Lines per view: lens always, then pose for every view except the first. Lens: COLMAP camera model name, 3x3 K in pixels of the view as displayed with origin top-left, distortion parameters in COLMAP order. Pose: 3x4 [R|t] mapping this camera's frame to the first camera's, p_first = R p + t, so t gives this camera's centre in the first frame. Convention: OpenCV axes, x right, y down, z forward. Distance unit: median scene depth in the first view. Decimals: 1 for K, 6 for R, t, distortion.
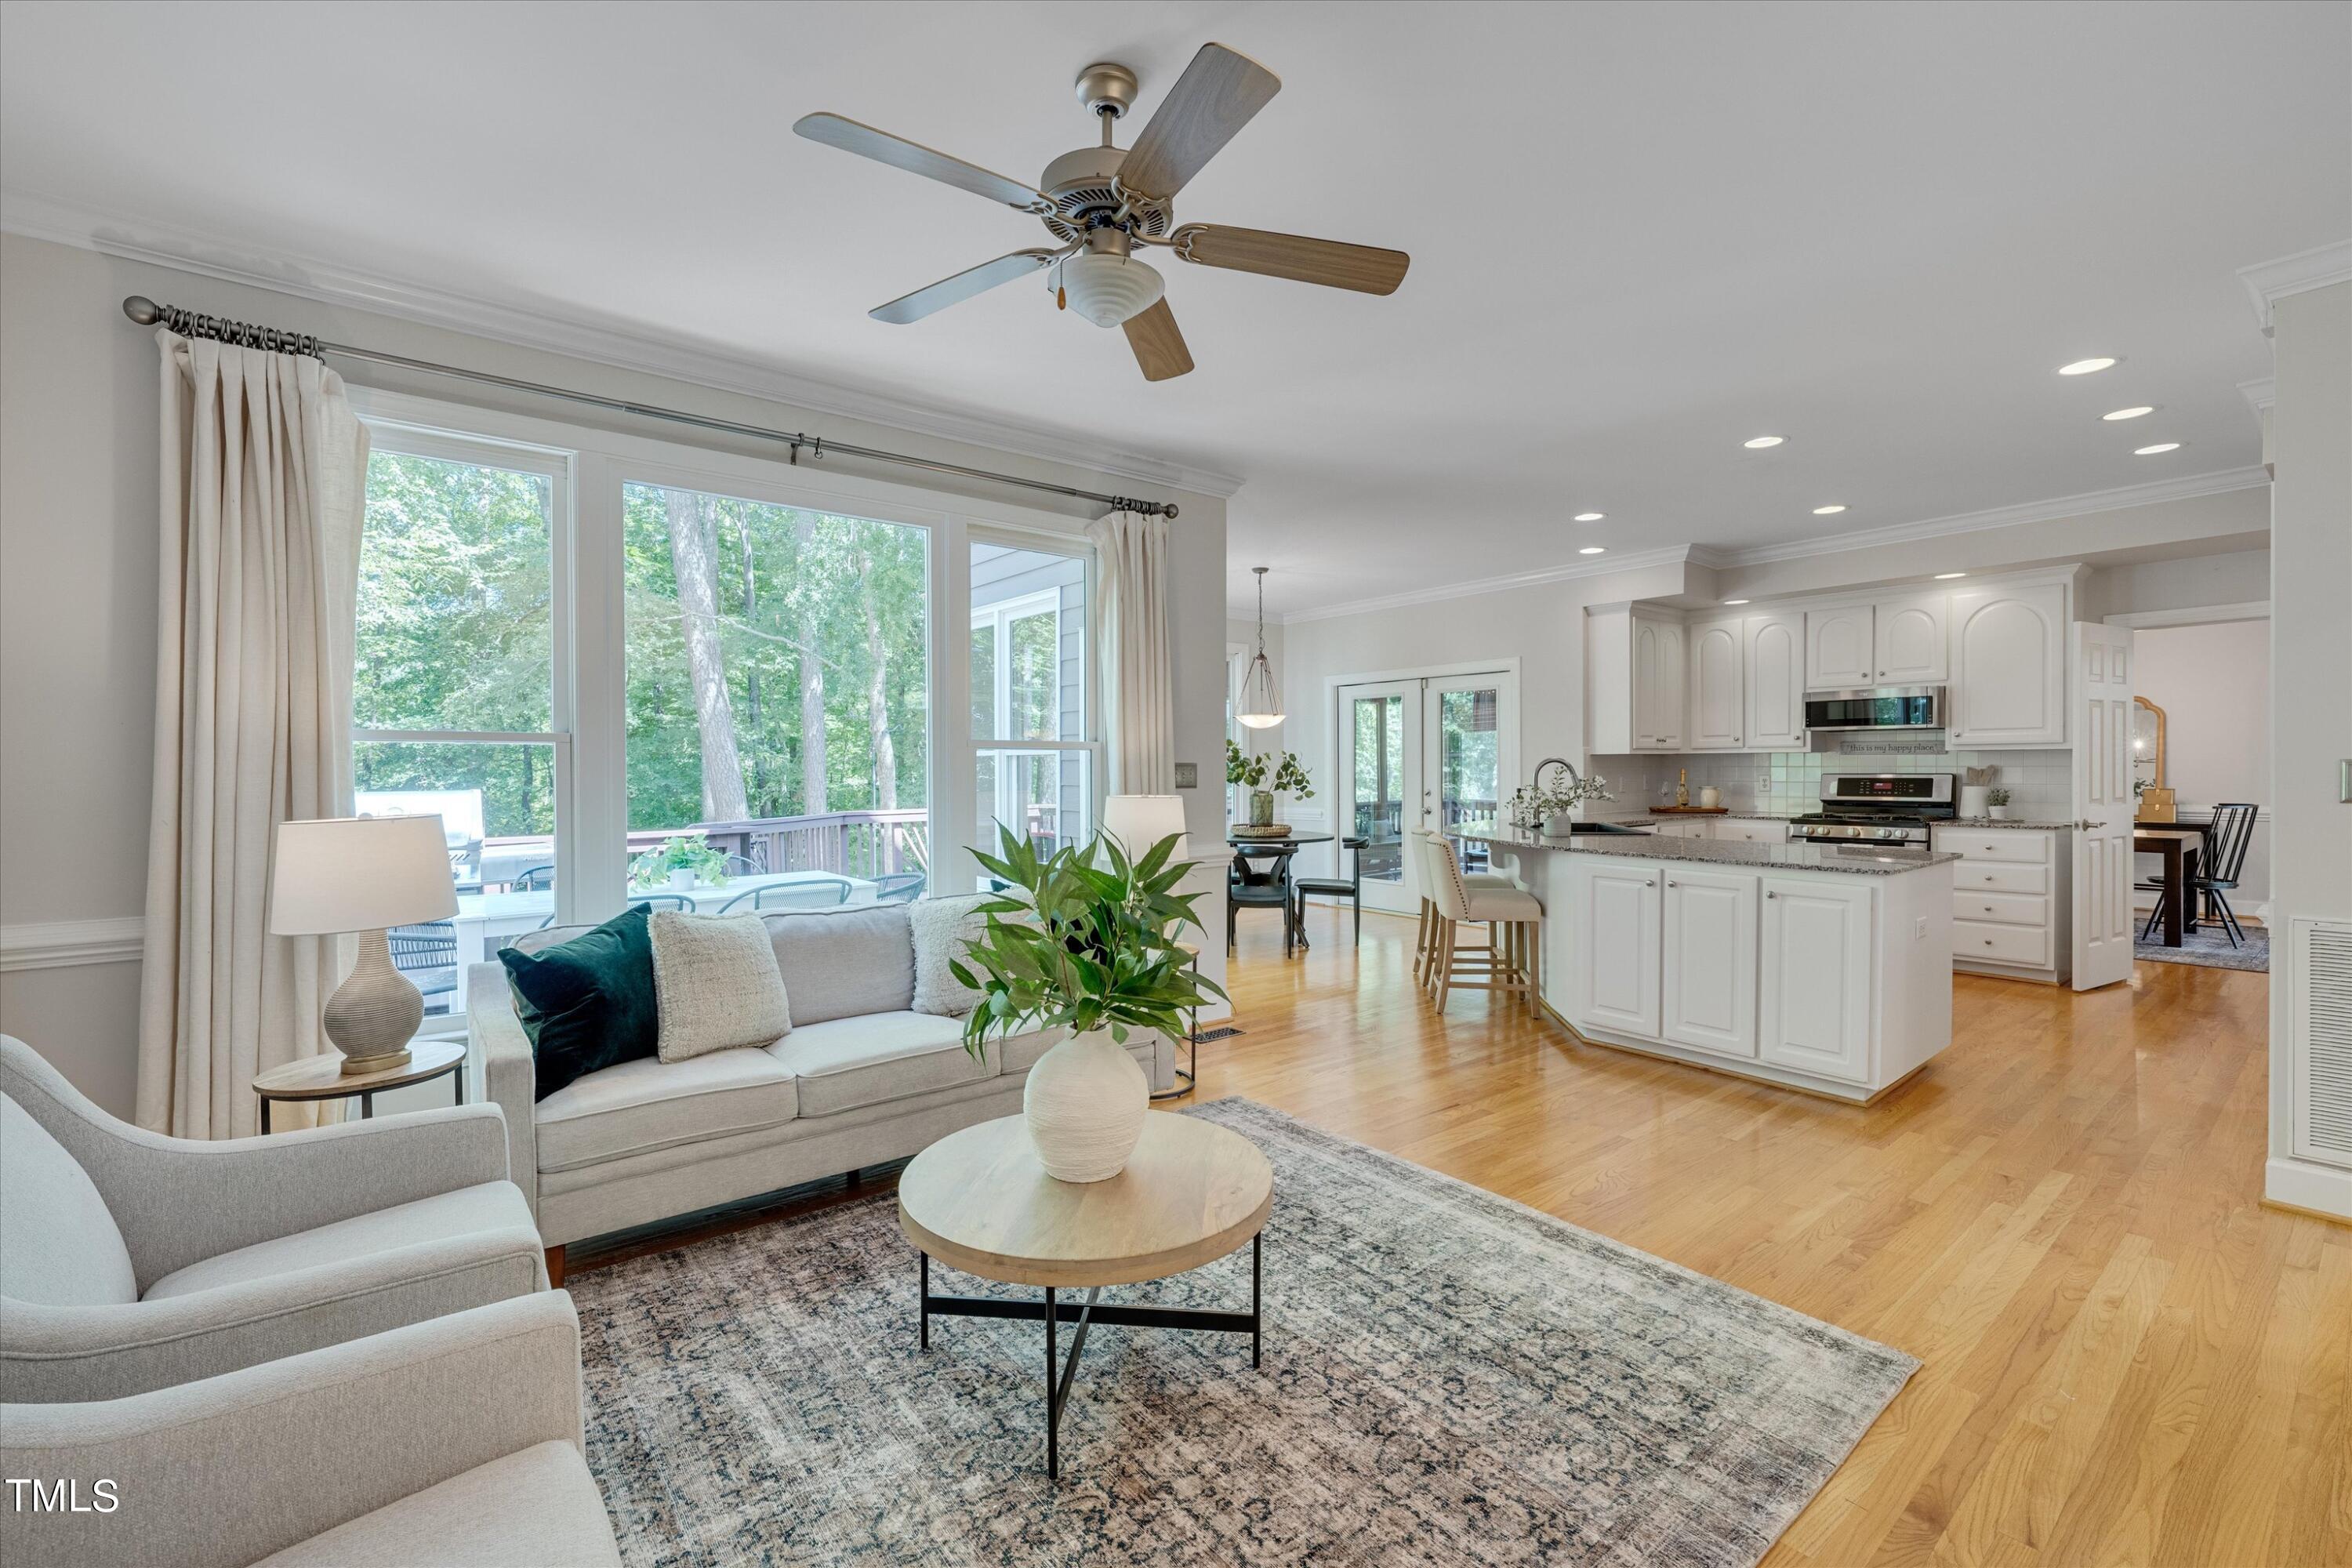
lens RADIAL K [[996.0, 0, 1176.0], [0, 996.0, 784.0], [0, 0, 1]] dist [-0.011303, -0.000330]
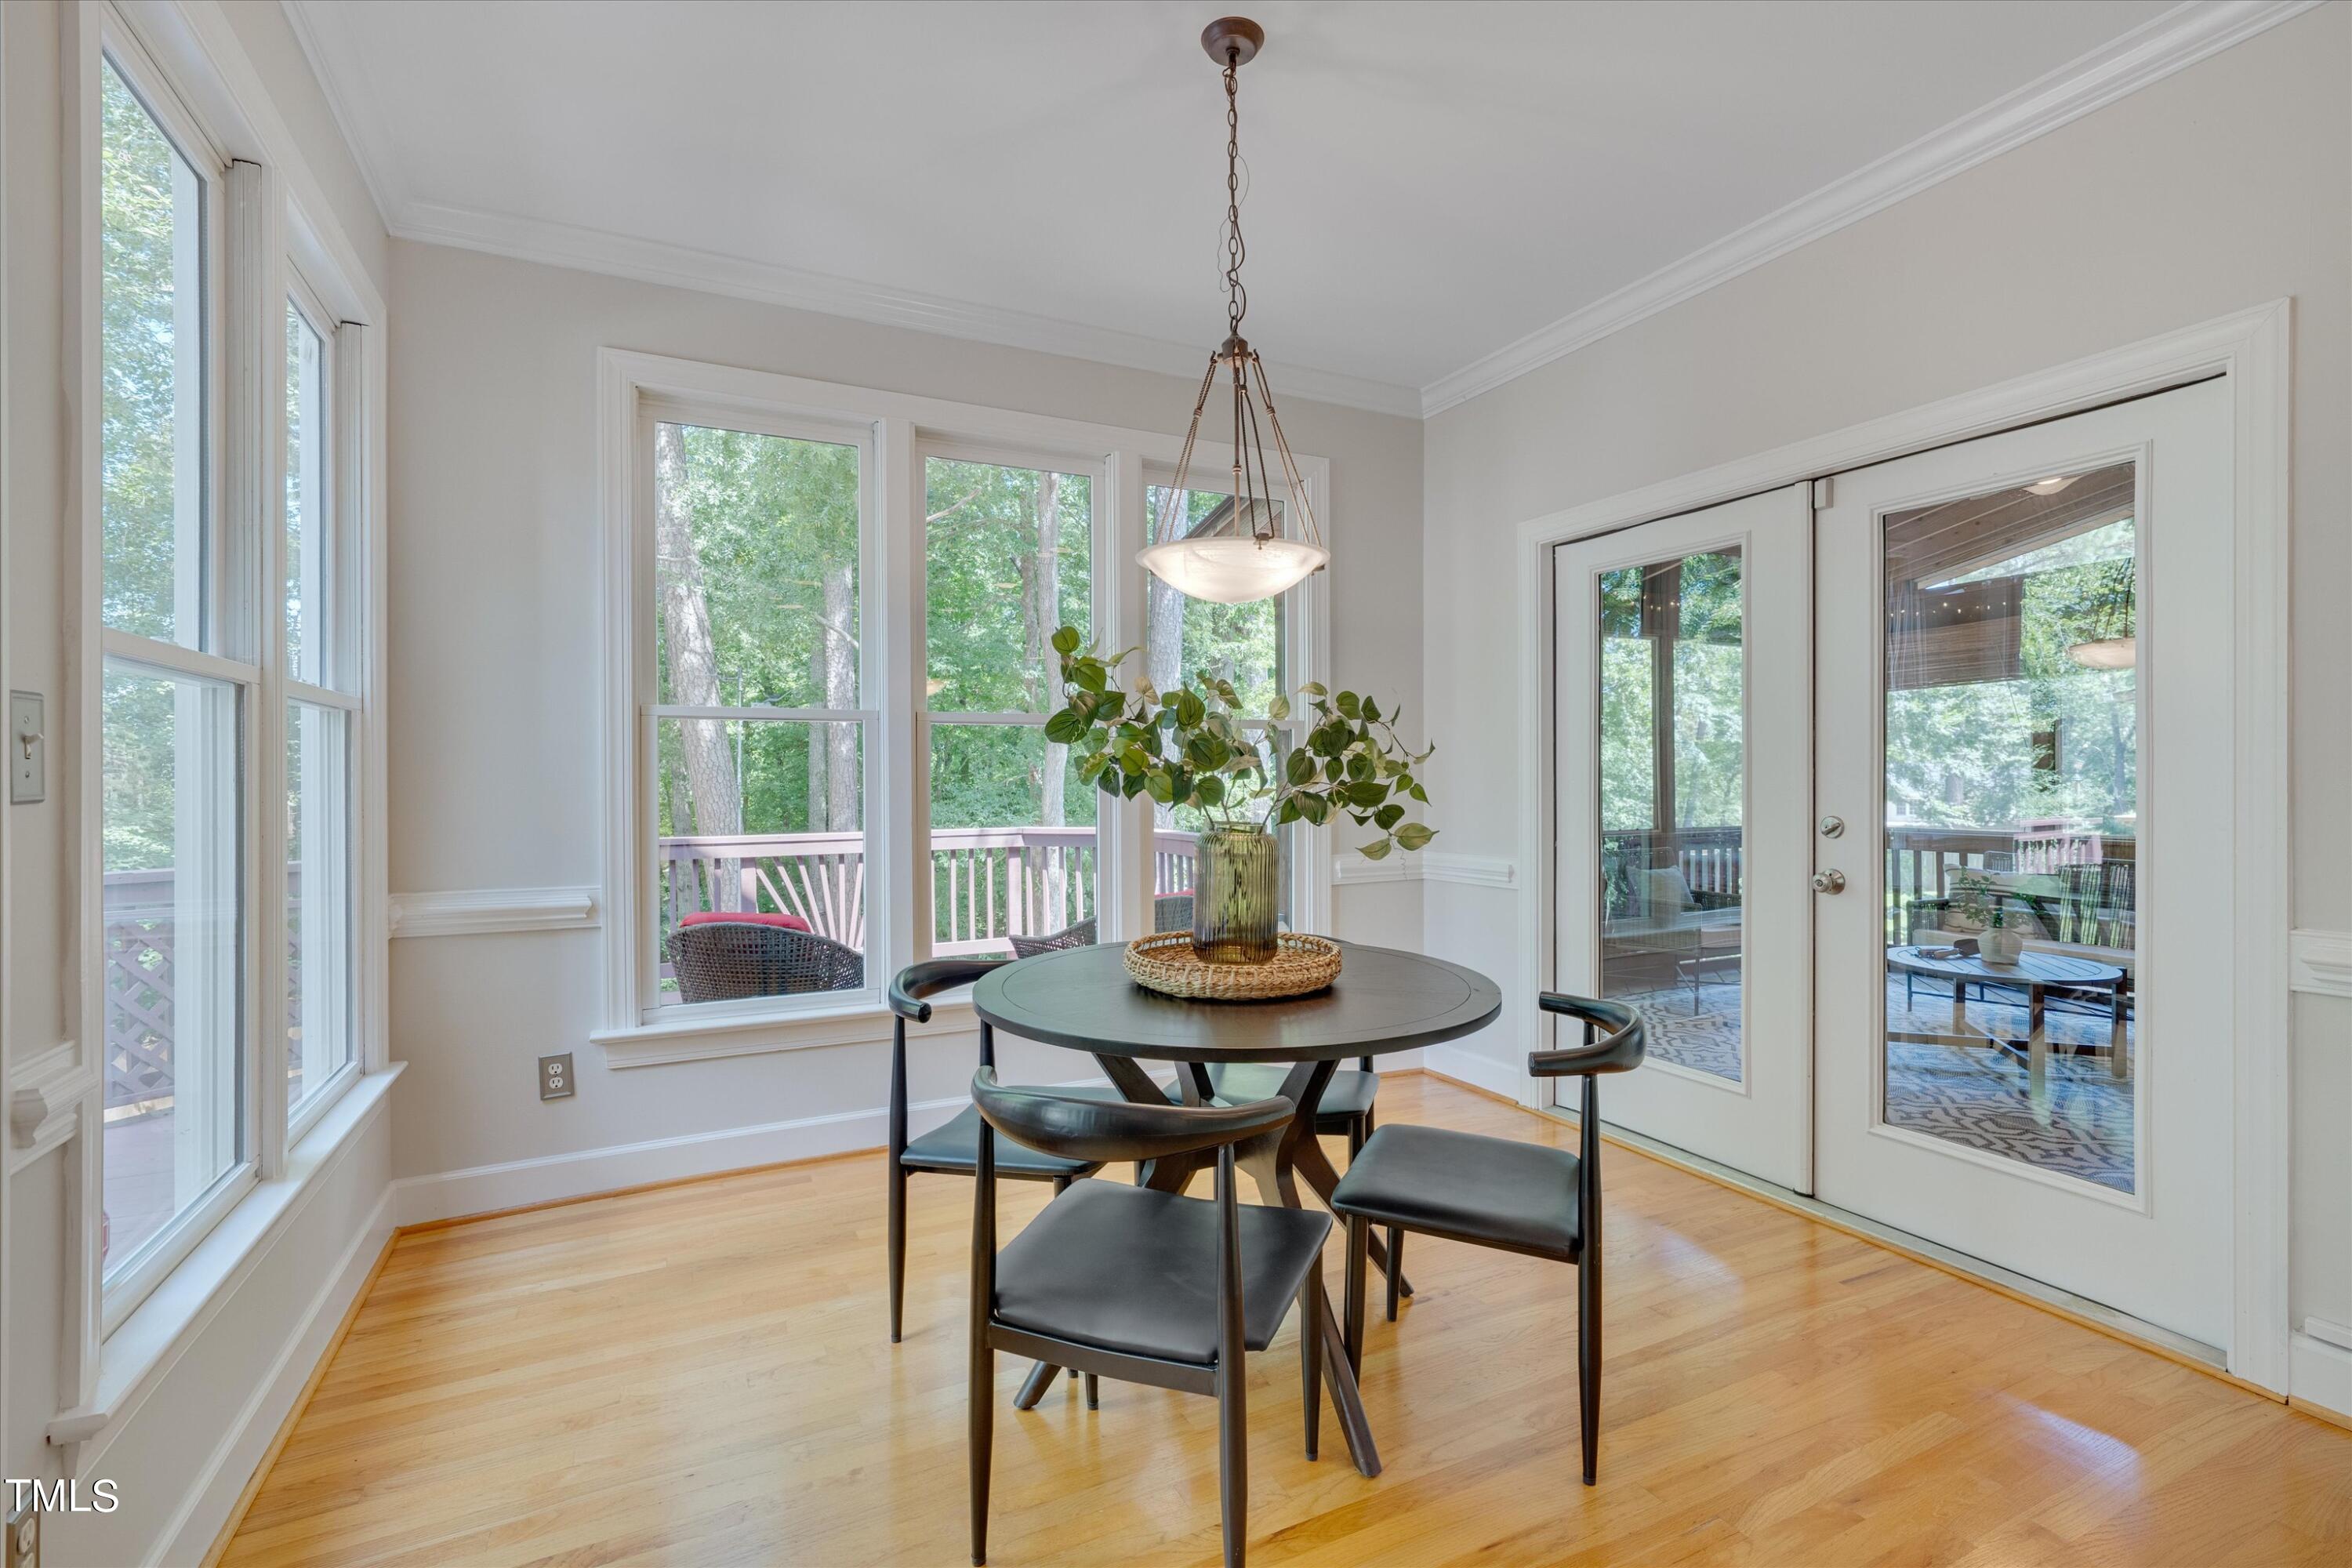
lens RADIAL K [[1060.4, 0, 1176.0], [0, 1060.4, 784.0], [0, 0, 1]] dist [-0.002473, -0.000127]
pose [[0.977073, 0.004217, -0.212863, 0.144493], [-0.005288, 0.999976, -0.004461, -0.003068], [0.212839, 0.005485, 0.977072, 0.763710]]
